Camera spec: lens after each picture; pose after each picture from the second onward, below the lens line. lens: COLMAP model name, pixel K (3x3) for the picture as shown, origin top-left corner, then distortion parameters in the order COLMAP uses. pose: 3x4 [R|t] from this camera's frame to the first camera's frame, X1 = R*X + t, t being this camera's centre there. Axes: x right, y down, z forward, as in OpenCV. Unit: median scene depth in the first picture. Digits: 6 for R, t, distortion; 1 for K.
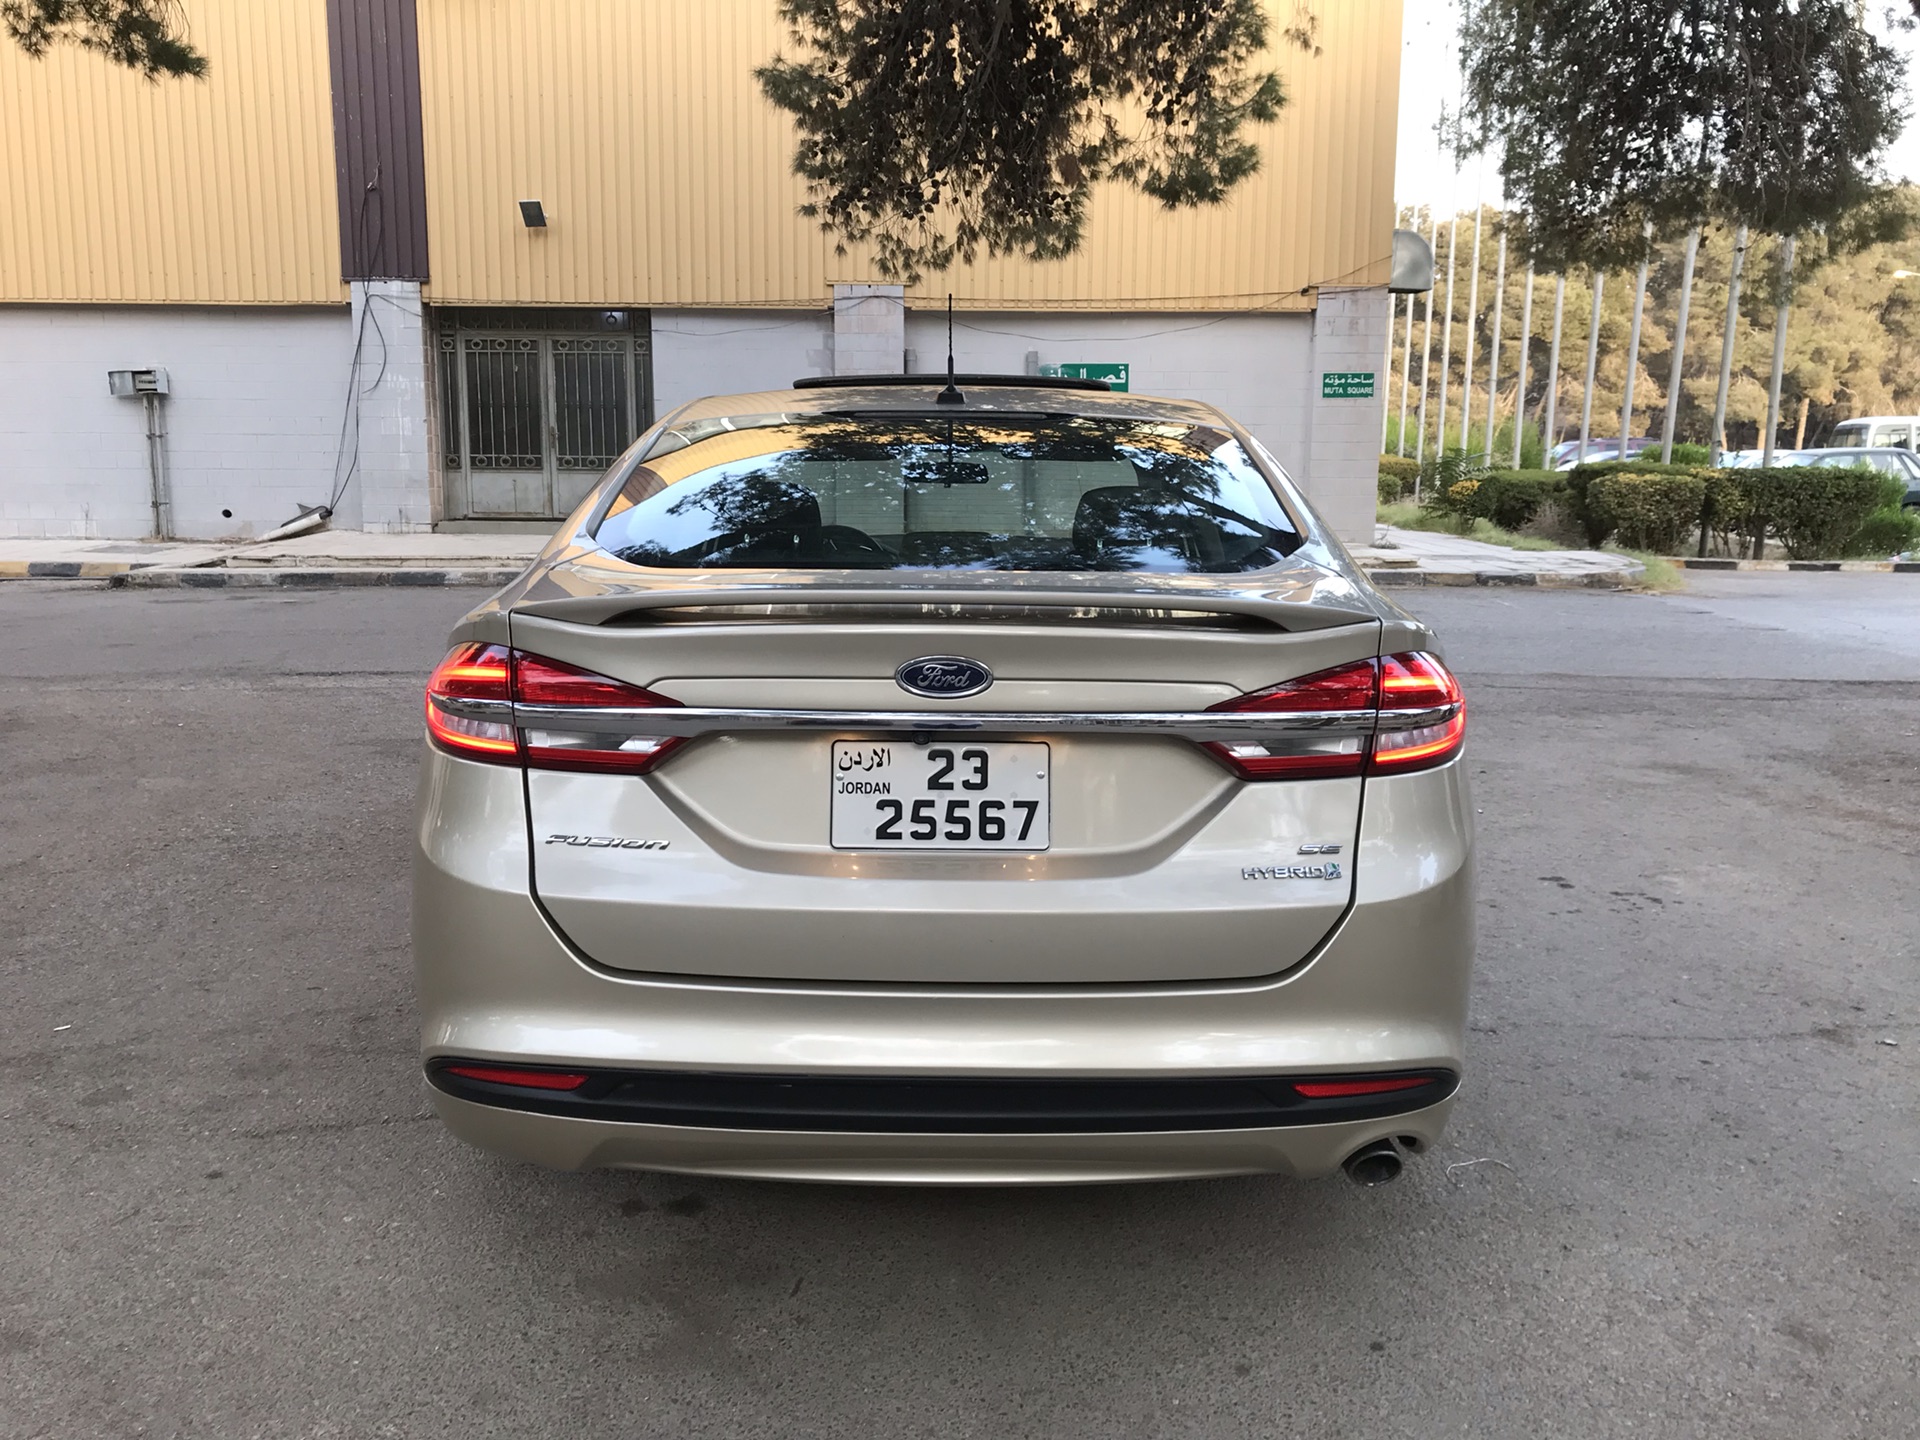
lens RADIAL K [[1611.2, 0, 960.0], [0, 1611.2, 720.0], [0, 0, 1]] dist [0.023585, -0.020570]
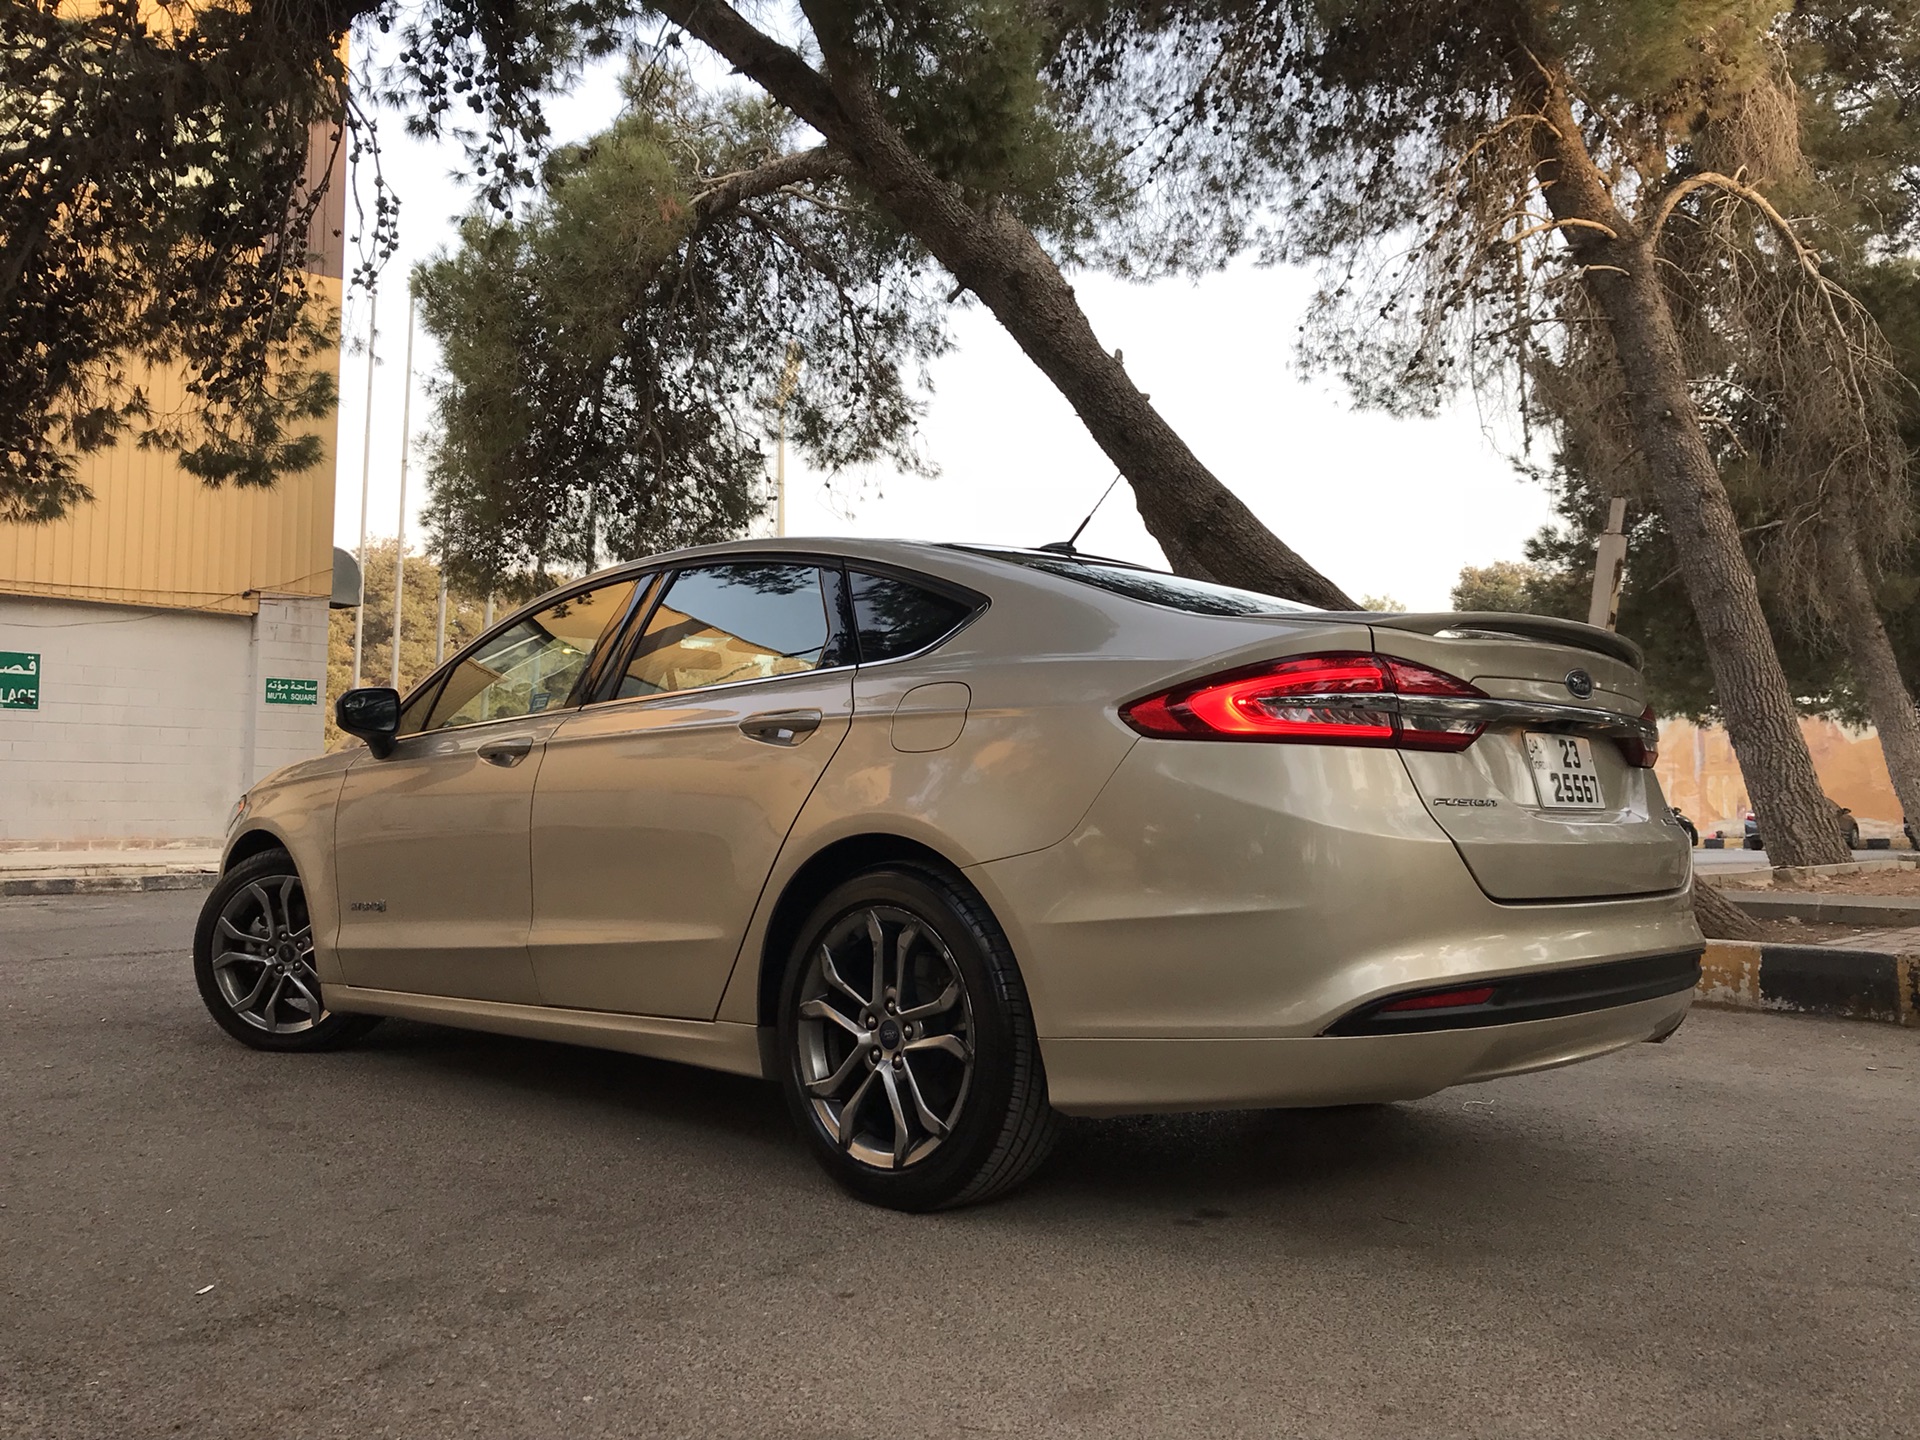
lens RADIAL K [[1611.2, 0, 960.0], [0, 1611.2, 720.0], [0, 0, 1]] dist [0.023585, -0.020570]
pose [[0.681414, 0.041518, 0.730719, -0.250755], [0.122086, 0.977954, -0.169414, 0.031603], [-0.721644, 0.204652, 0.661323, 0.078769]]
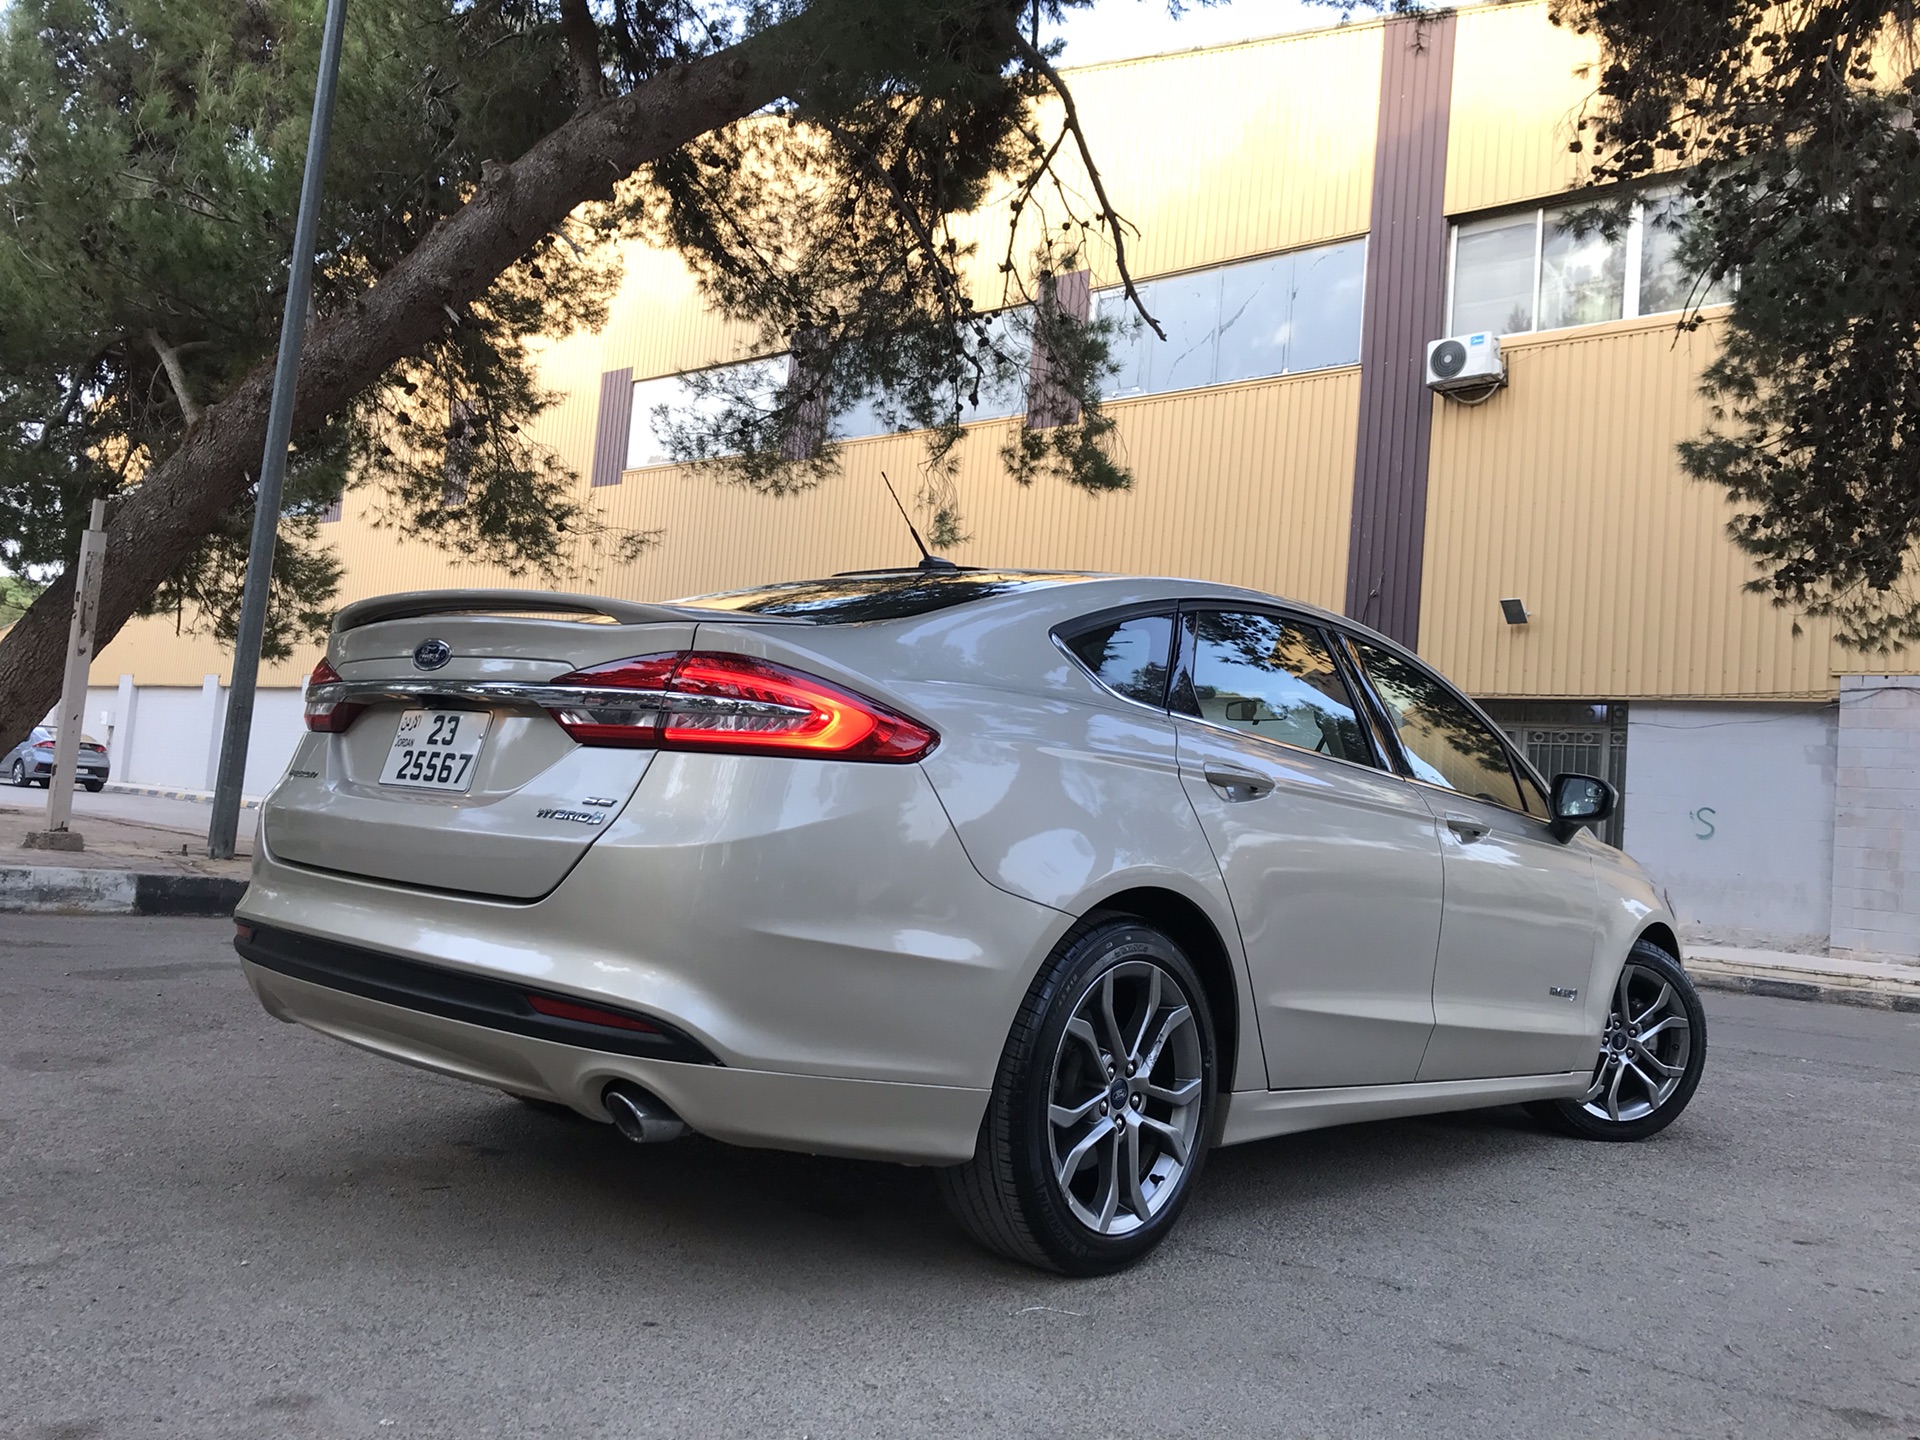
lens RADIAL K [[1644.3, 0, 960.0], [0, 1644.3, 720.0], [0, 0, 1]] dist [0.006821, -0.001665]
pose [[0.738724, 0.007795, -0.673963, 0.225775], [-0.192917, 0.960544, -0.200345, 0.039048], [0.645810, 0.278018, 0.711081, 0.057000]]
